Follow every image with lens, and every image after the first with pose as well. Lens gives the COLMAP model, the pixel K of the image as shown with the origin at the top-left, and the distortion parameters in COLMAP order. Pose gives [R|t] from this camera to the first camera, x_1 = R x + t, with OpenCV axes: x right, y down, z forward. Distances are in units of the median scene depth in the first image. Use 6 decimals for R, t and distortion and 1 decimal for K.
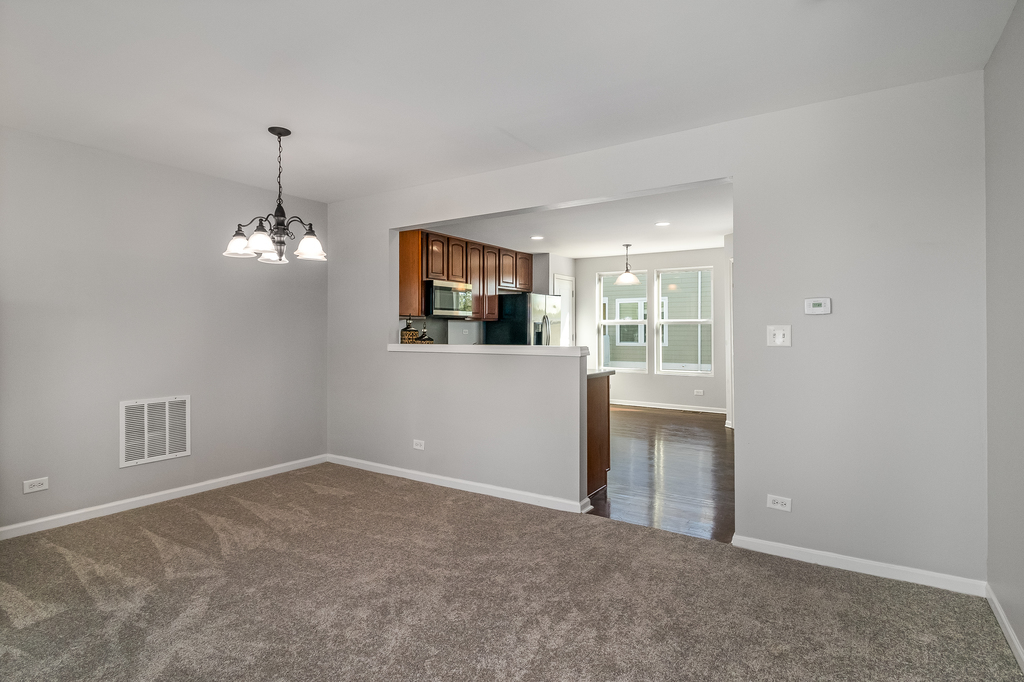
lens RADIAL K [[495.2, 0, 508.7], [0, 495.2, 326.8], [0, 0, 1]] dist [0.002959, -0.011154]
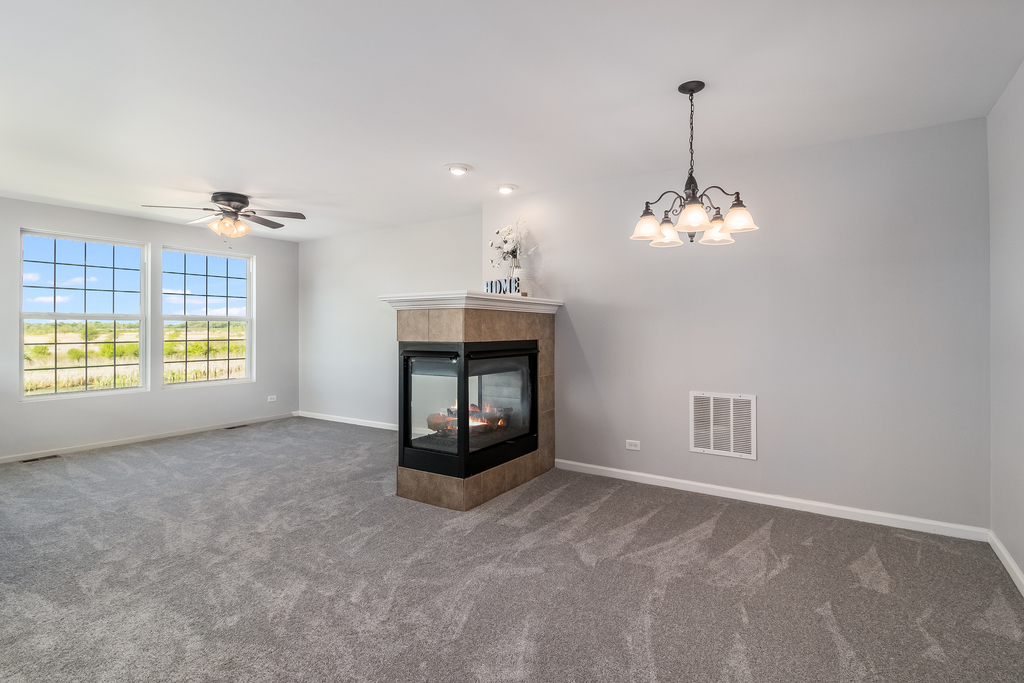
lens RADIAL K [[495.2, 0, 508.7], [0, 495.2, 327.3], [0, 0, 1]] dist [0.002959, -0.011154]
pose [[0.020152, -0.000514, -0.999797, 0.306235], [0.012489, 0.999922, -0.000263, 0.004276], [0.999719, -0.012481, 0.020156, 0.569022]]
